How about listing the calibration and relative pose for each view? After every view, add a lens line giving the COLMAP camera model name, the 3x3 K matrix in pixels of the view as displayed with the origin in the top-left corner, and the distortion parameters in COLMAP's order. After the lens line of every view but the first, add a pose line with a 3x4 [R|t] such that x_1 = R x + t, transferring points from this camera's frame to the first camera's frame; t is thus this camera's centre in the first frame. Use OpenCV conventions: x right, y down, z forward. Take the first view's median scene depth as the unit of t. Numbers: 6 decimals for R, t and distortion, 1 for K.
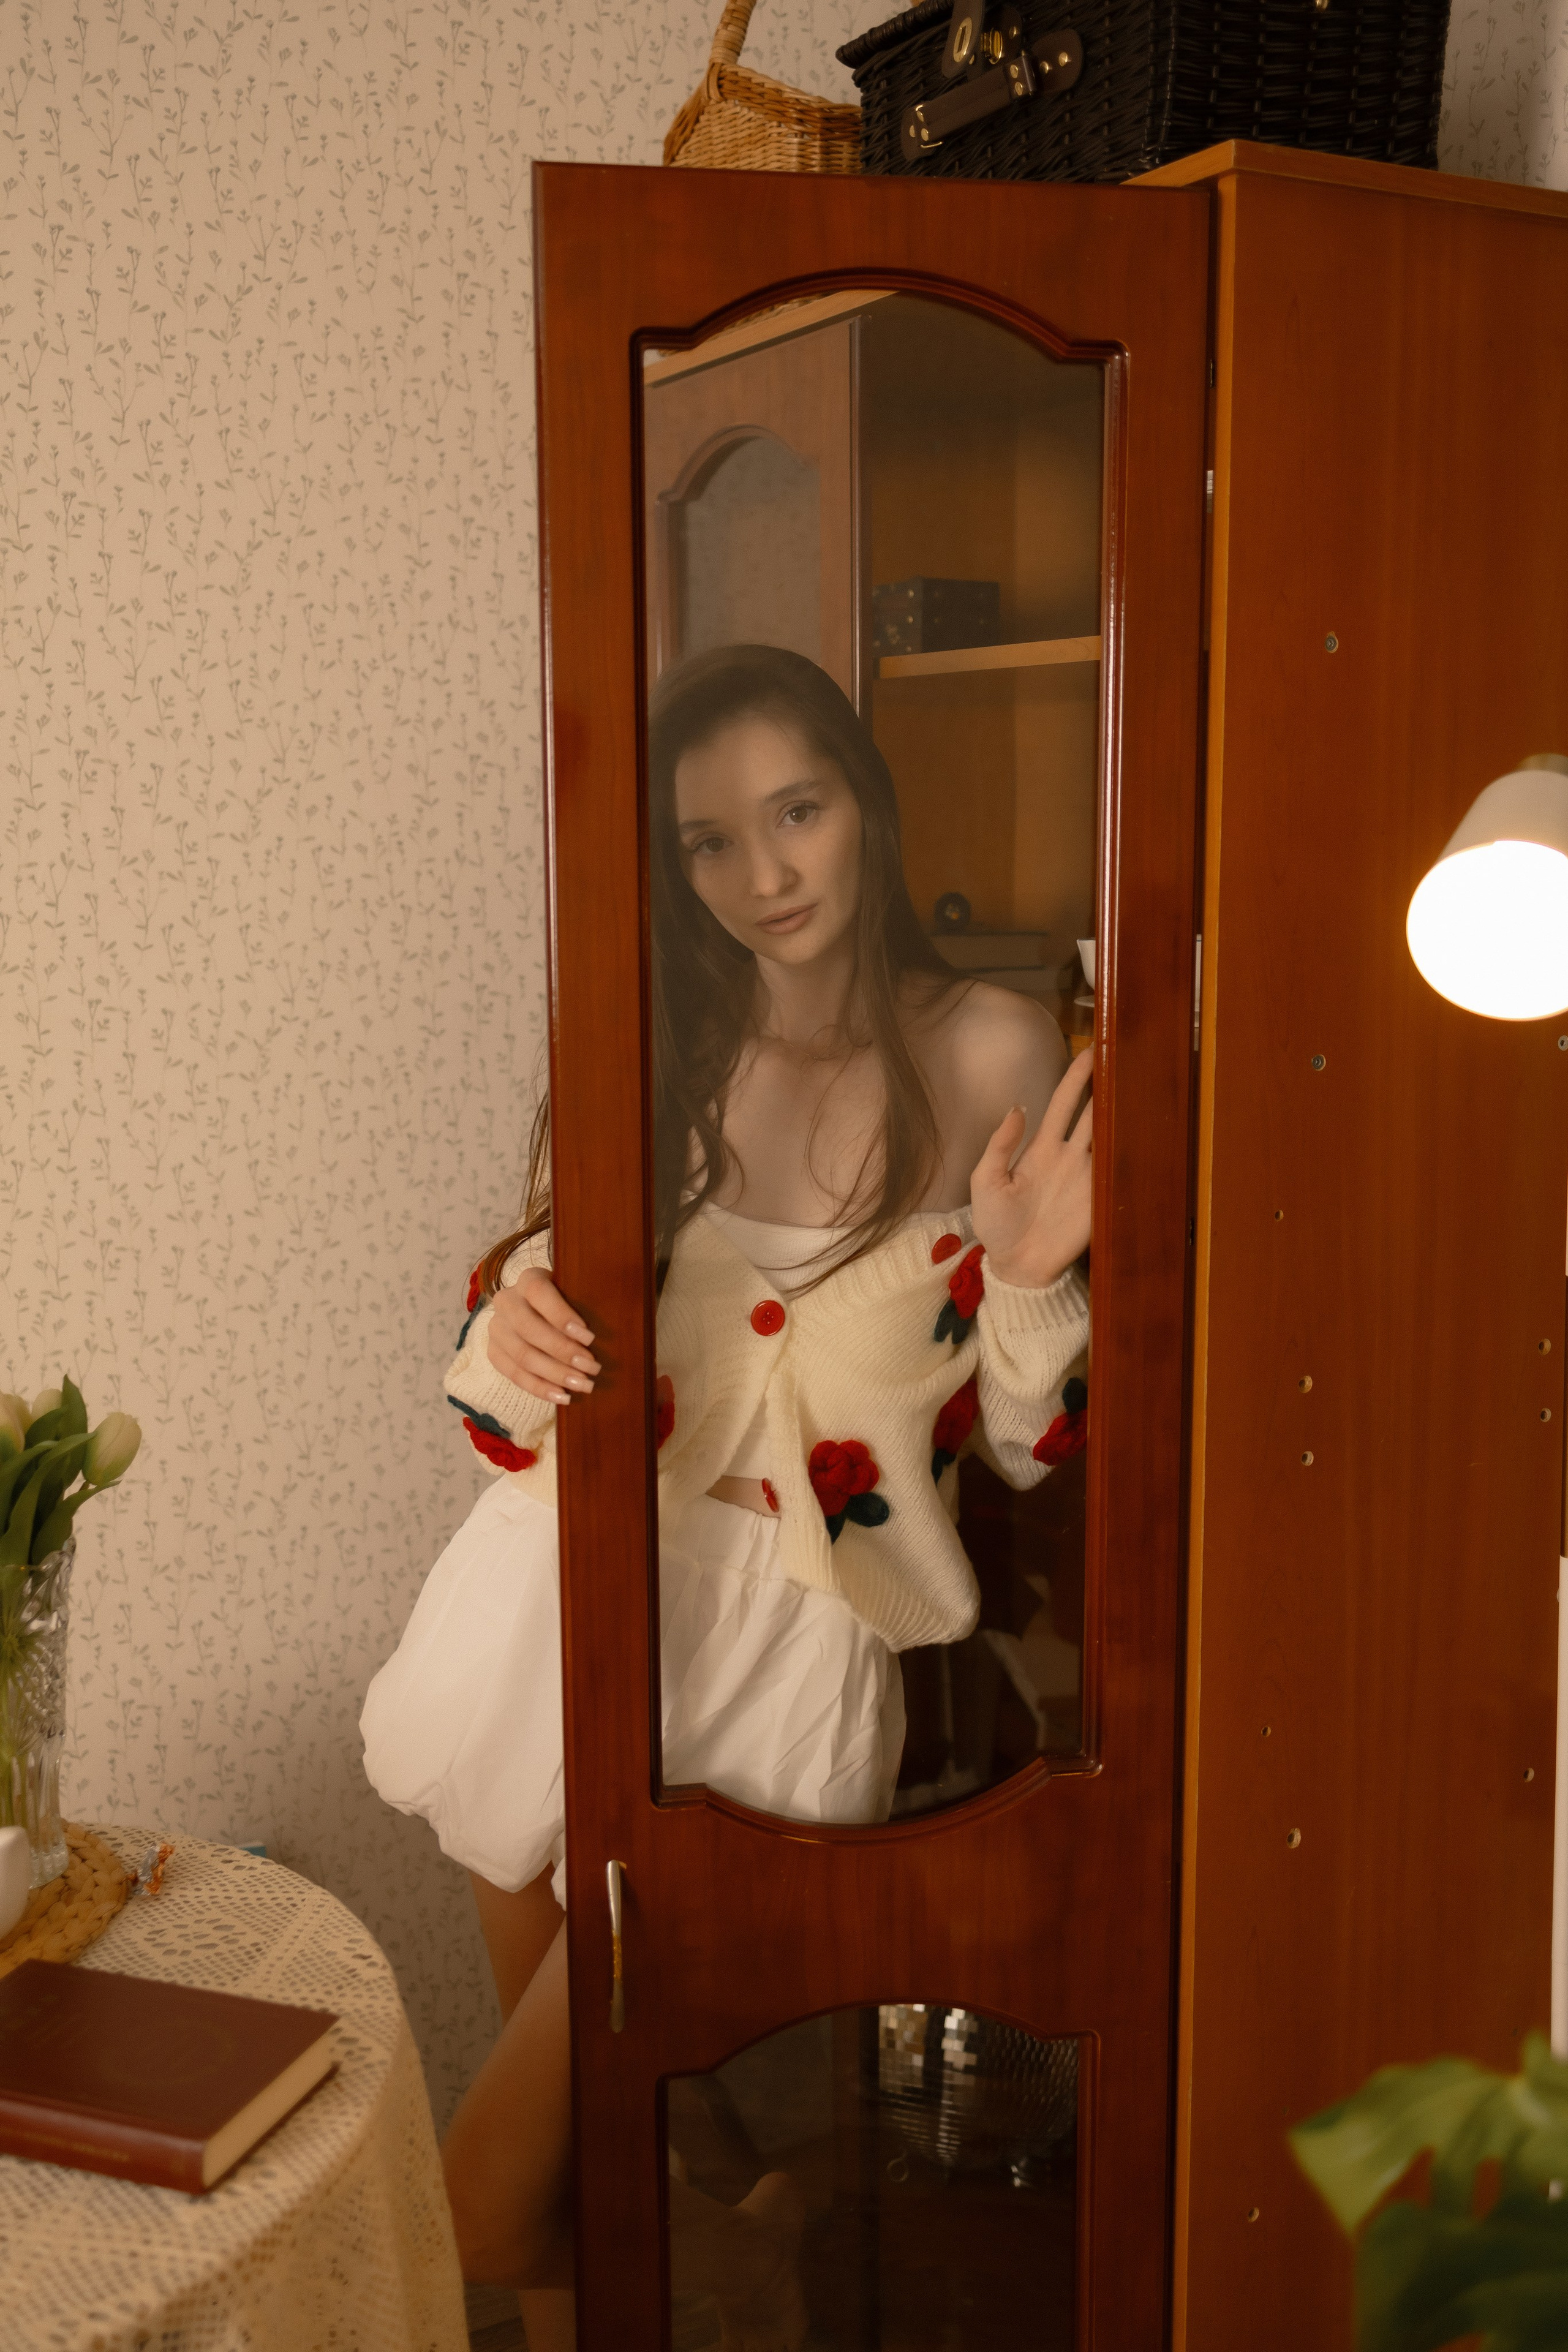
lens RADIAL K [[2309.2, 0, 785.0], [0, 2309.2, 1186.0], [0, 0, 1]] dist [-0.008273, -0.013544]
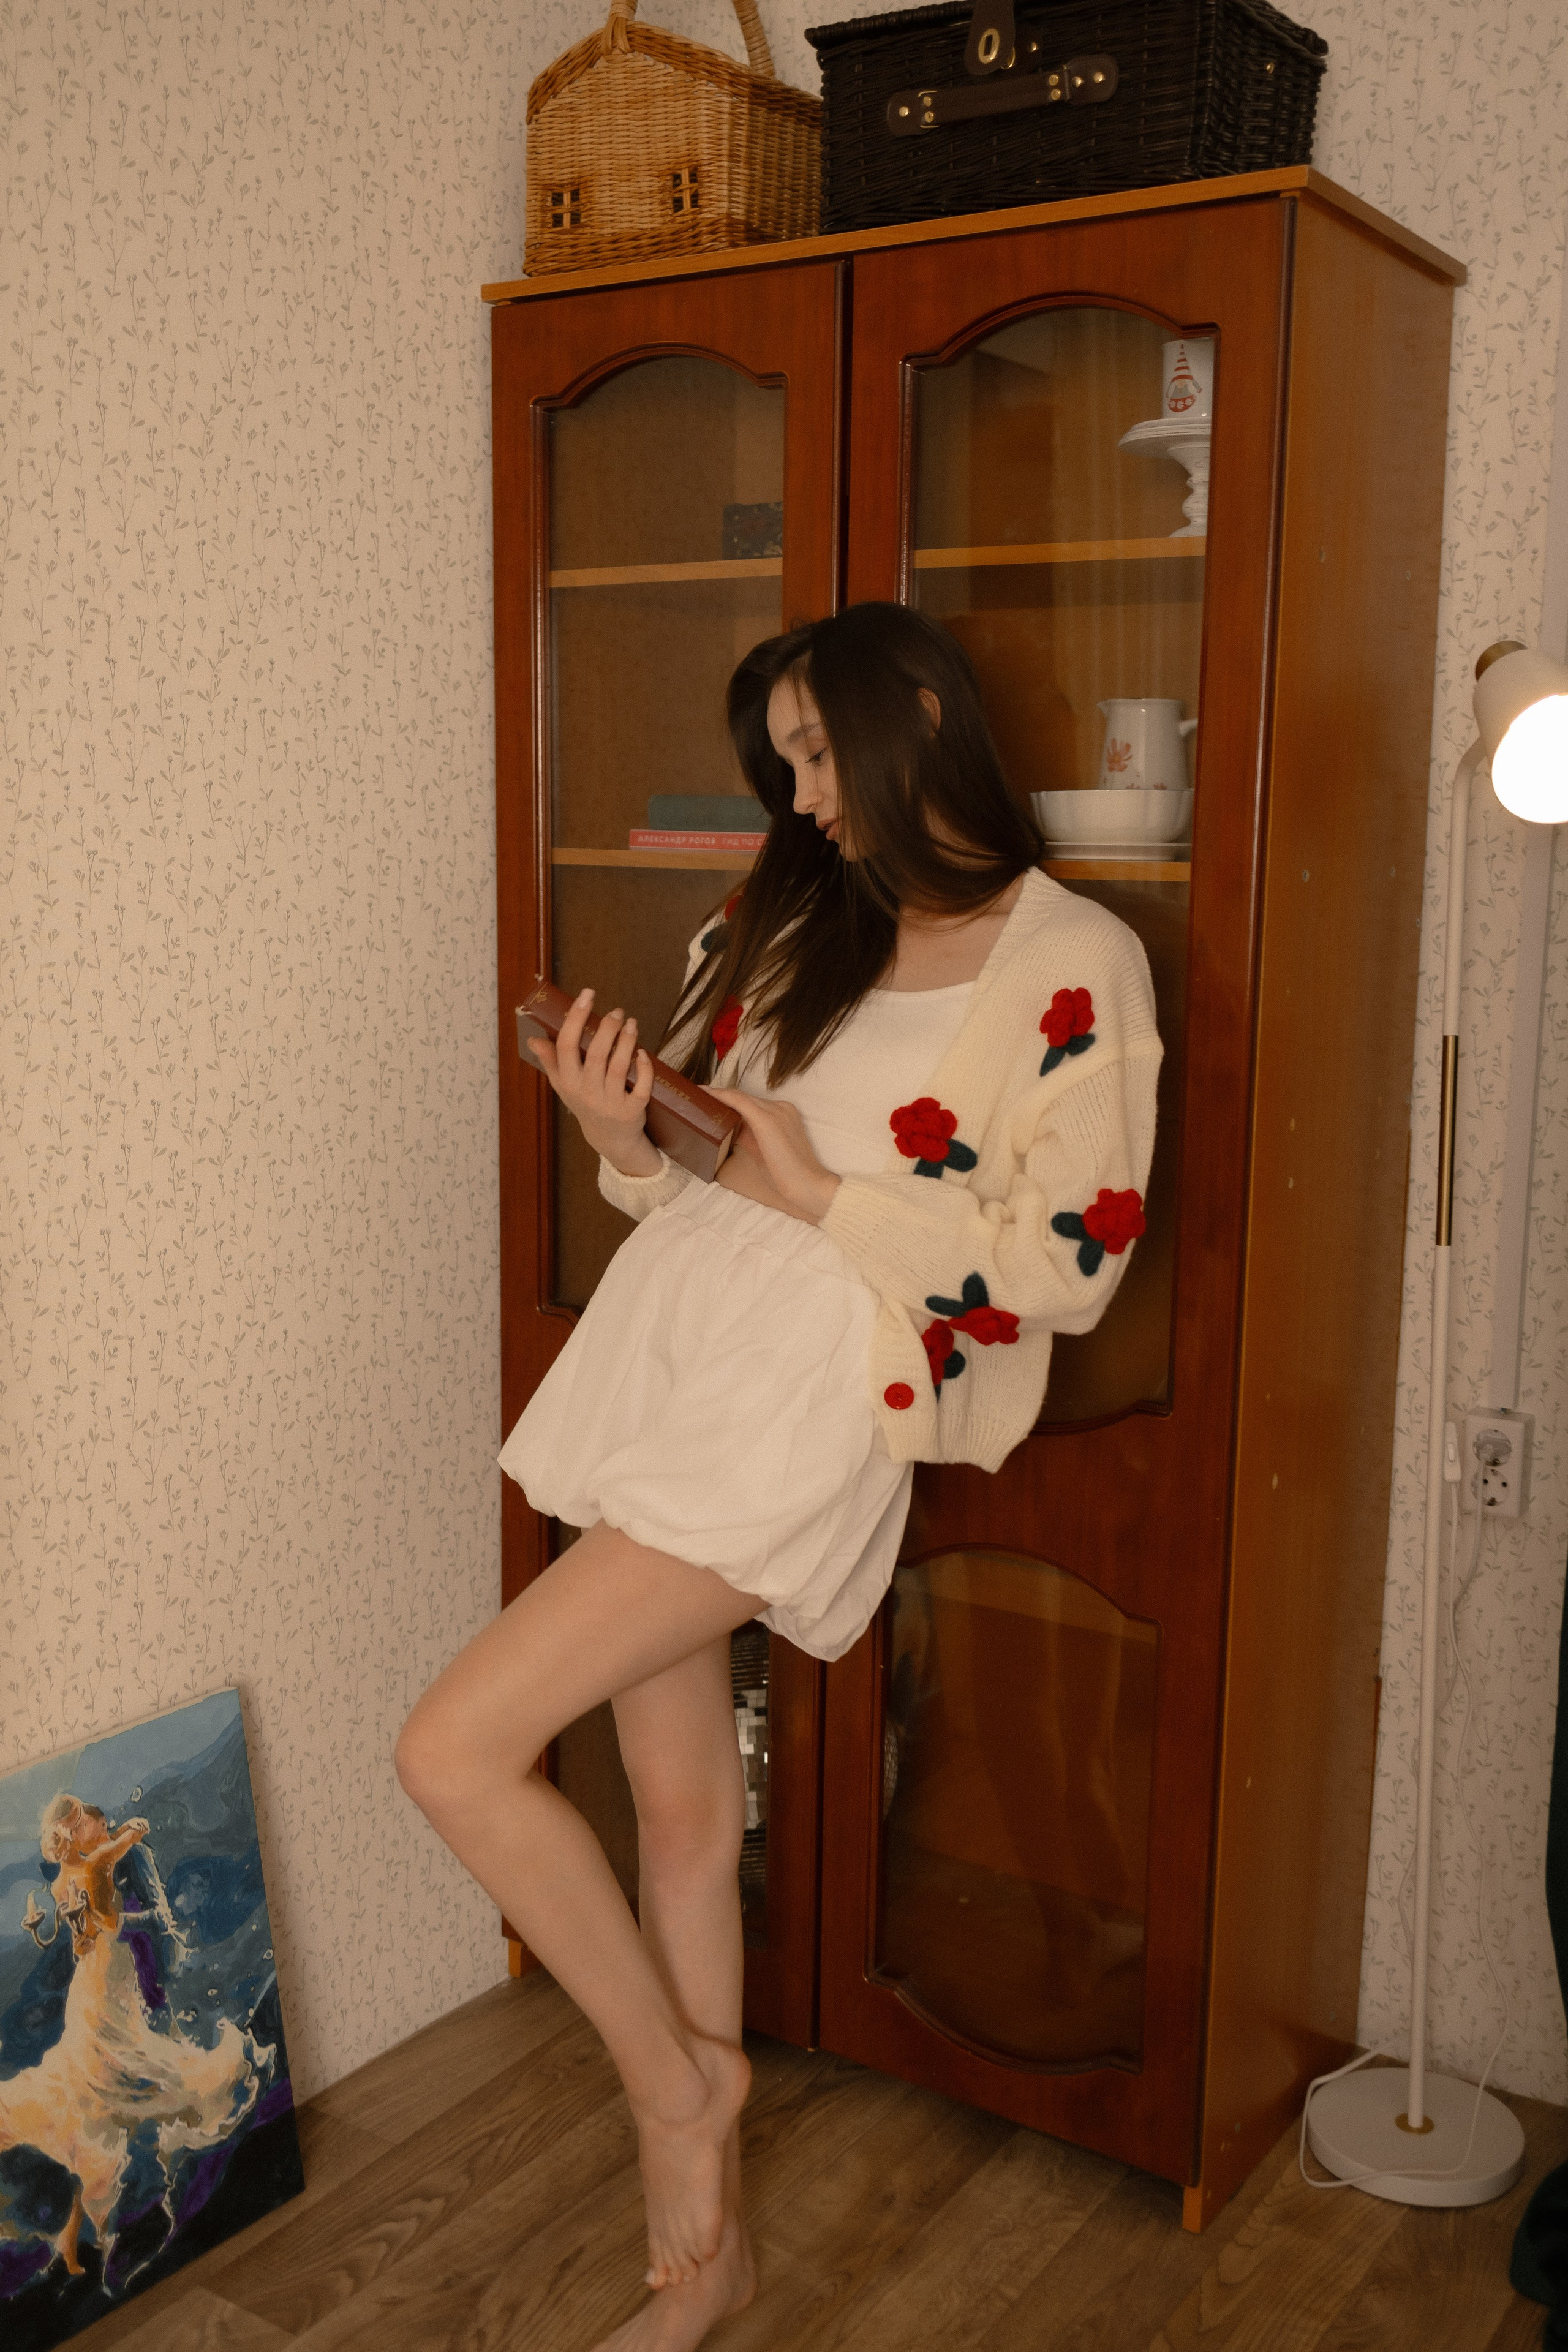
lens RADIAL K [[2309.2, 0, 785.0], [0, 2309.2, 1186.0], [0, 0, 1]] dist [-0.008273, -0.013544]
pose [[0.883472, -0.061214, 0.464468, -0.478659], [0.060016, 0.998046, 0.017380, 0.061116], [-0.464624, 0.012521, 0.885419, -0.020842]]
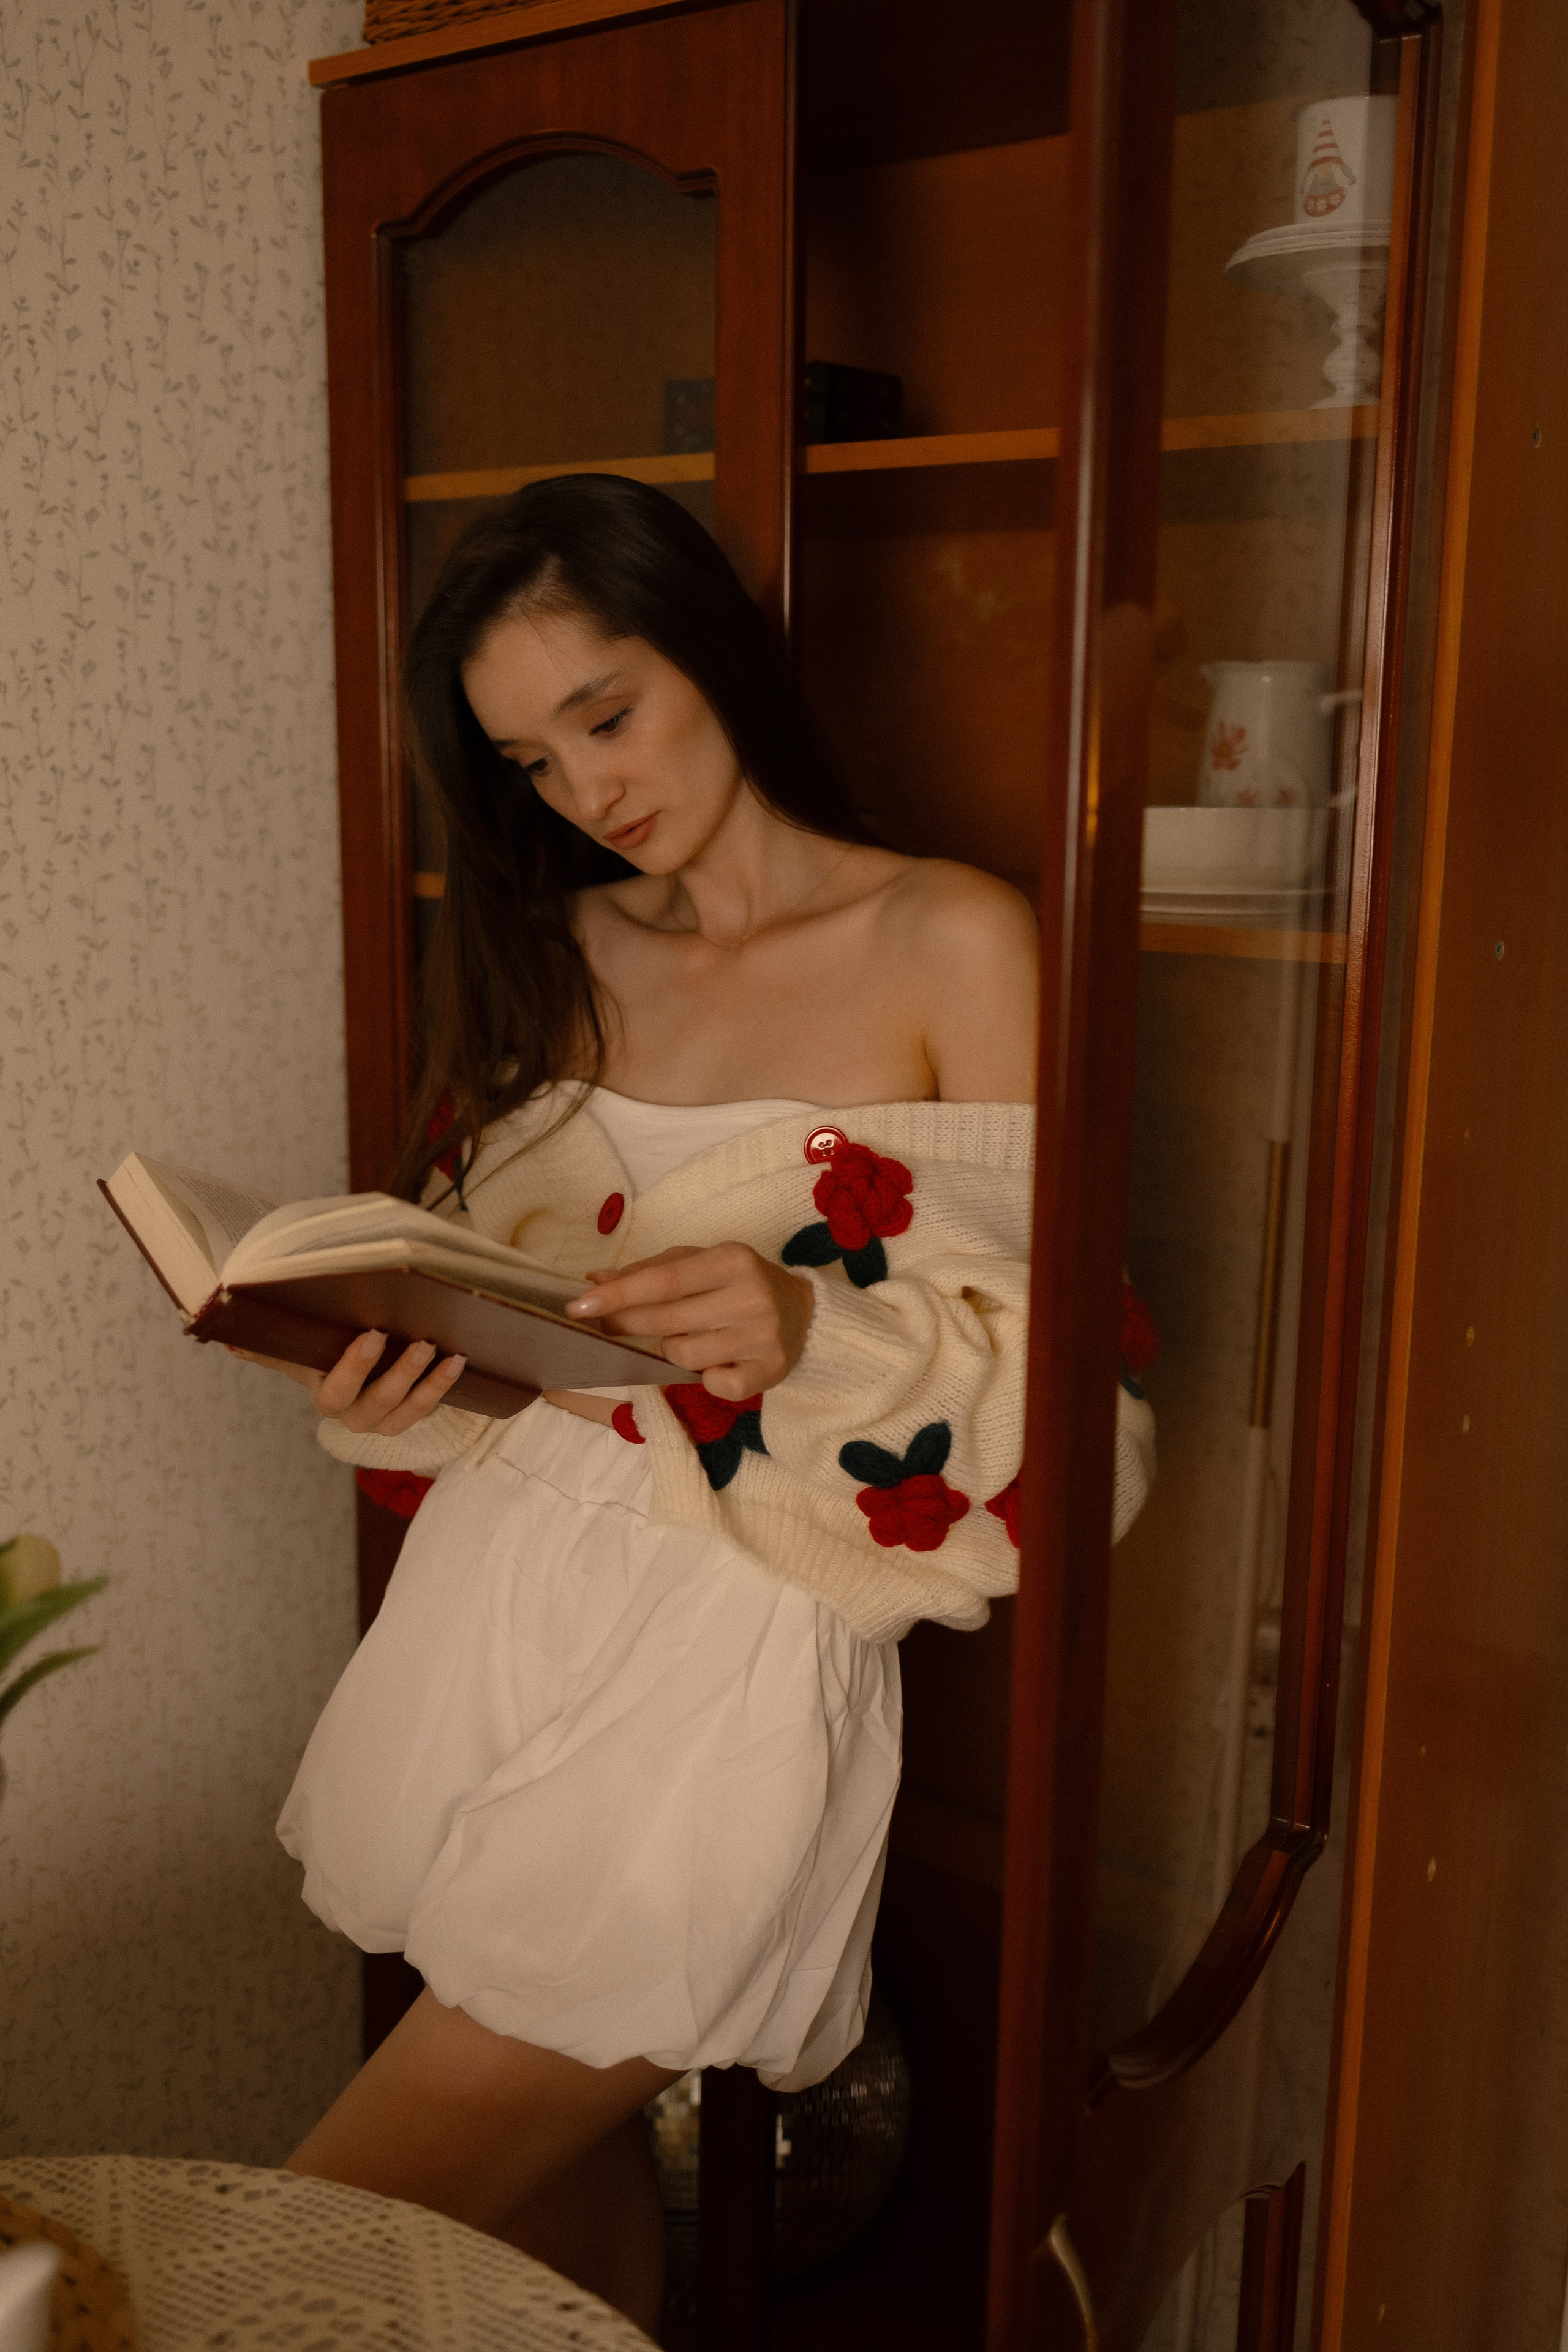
lens RADIAL K [[2335.7, 0, 782.2], [0, 2335.7, 1173.2], [0, 0, 1]] dist [0.002977, 0.002550]
pose [[0.918834, -0.056147, 0.390629, -0.248516], [0.046843, 0.998347, 0.033312, -0.008788], [-0.391853, -0.012310, 0.919945, 0.237706]]
